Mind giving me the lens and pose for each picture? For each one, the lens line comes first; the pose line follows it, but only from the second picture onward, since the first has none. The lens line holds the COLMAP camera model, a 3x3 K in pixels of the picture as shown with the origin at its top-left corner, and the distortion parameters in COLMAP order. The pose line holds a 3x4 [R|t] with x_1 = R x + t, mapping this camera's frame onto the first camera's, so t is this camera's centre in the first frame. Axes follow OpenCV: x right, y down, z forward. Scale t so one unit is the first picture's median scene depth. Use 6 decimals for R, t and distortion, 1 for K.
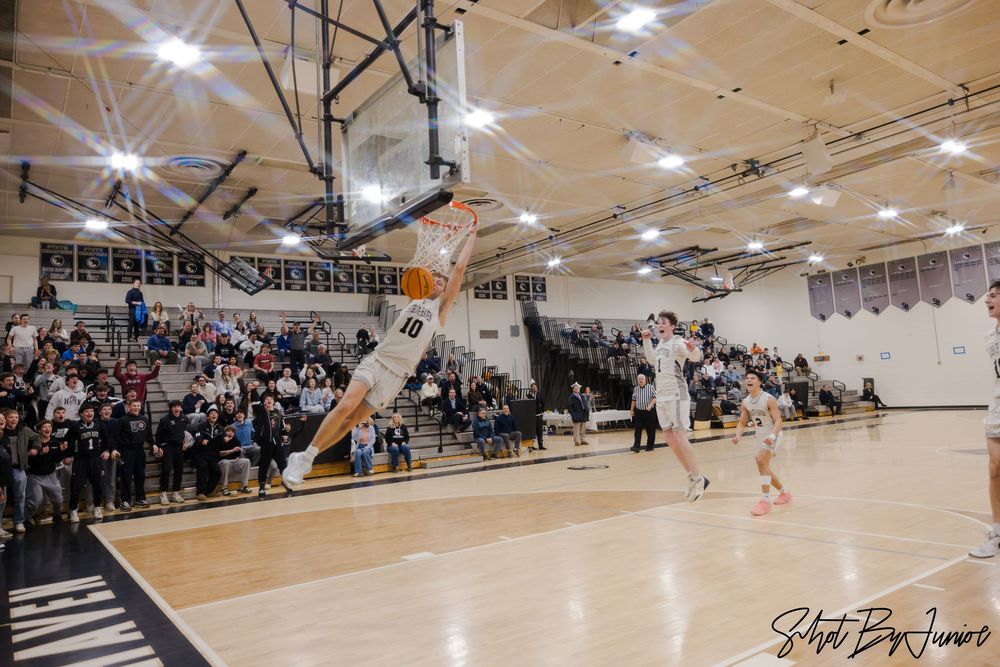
lens RADIAL K [[682.1, 0, 500.0], [0, 682.1, 333.5], [0, 0, 1]] dist [0.005322, 0.000984]
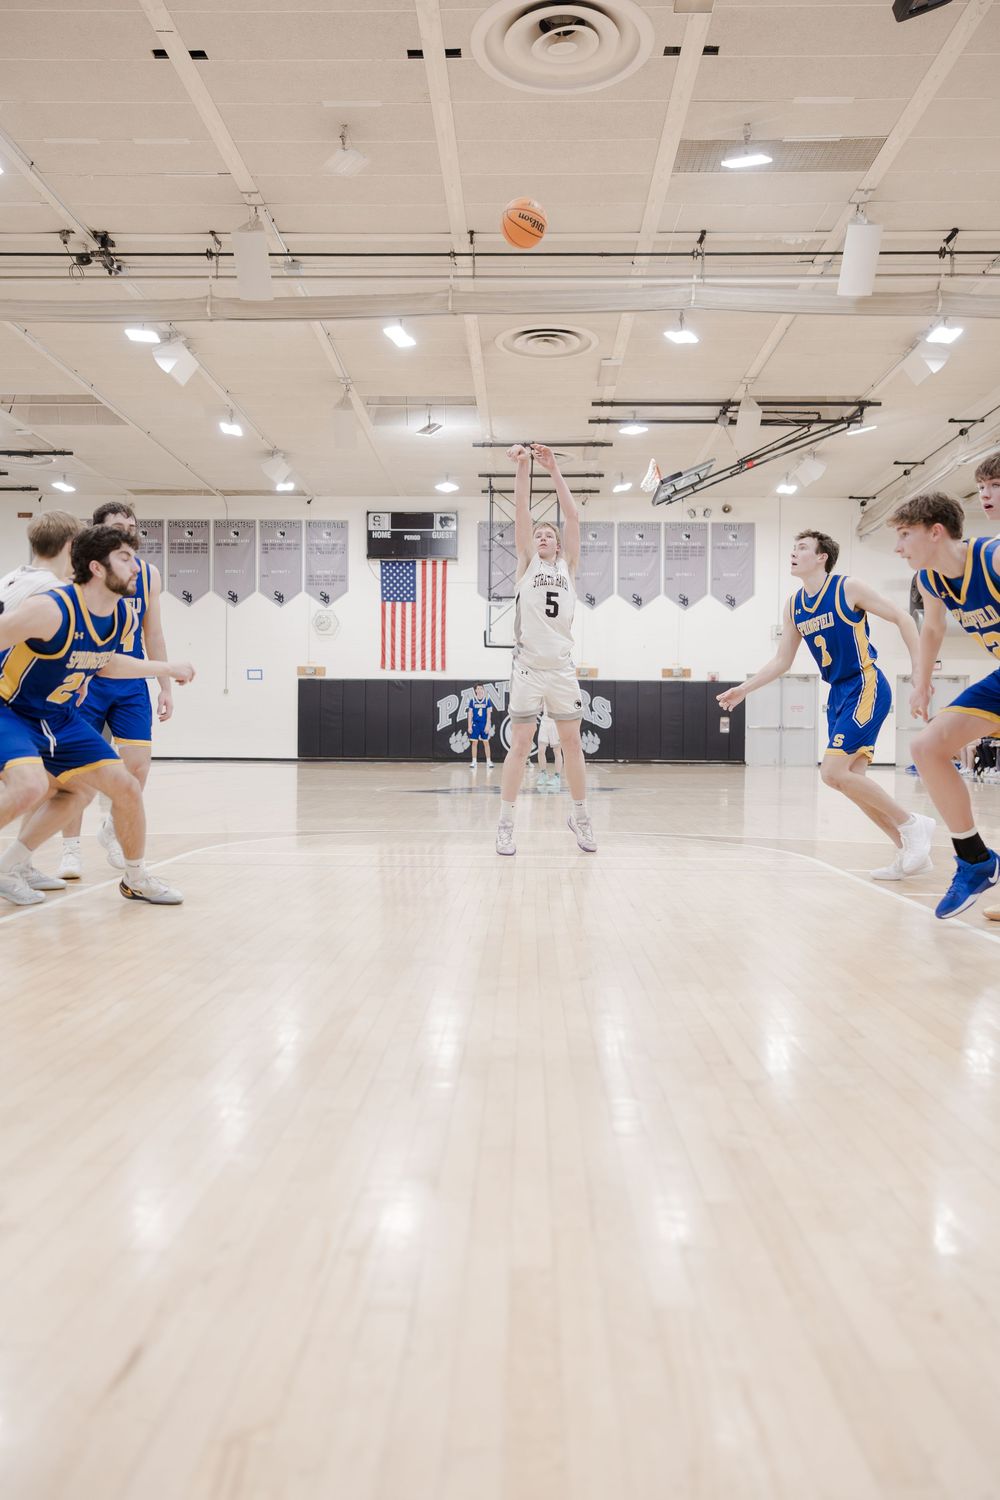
lens RADIAL K [[1173.5, 0, 497.6], [0, 1173.5, 727.9], [0, 0, 1]] dist [0.004656, 0.000364]
pose [[0.606402, 0.067957, 0.792249, -0.074846], [-0.115141, 0.993345, 0.002924, 0.045451], [-0.786777, -0.092993, 0.610191, 0.127886]]
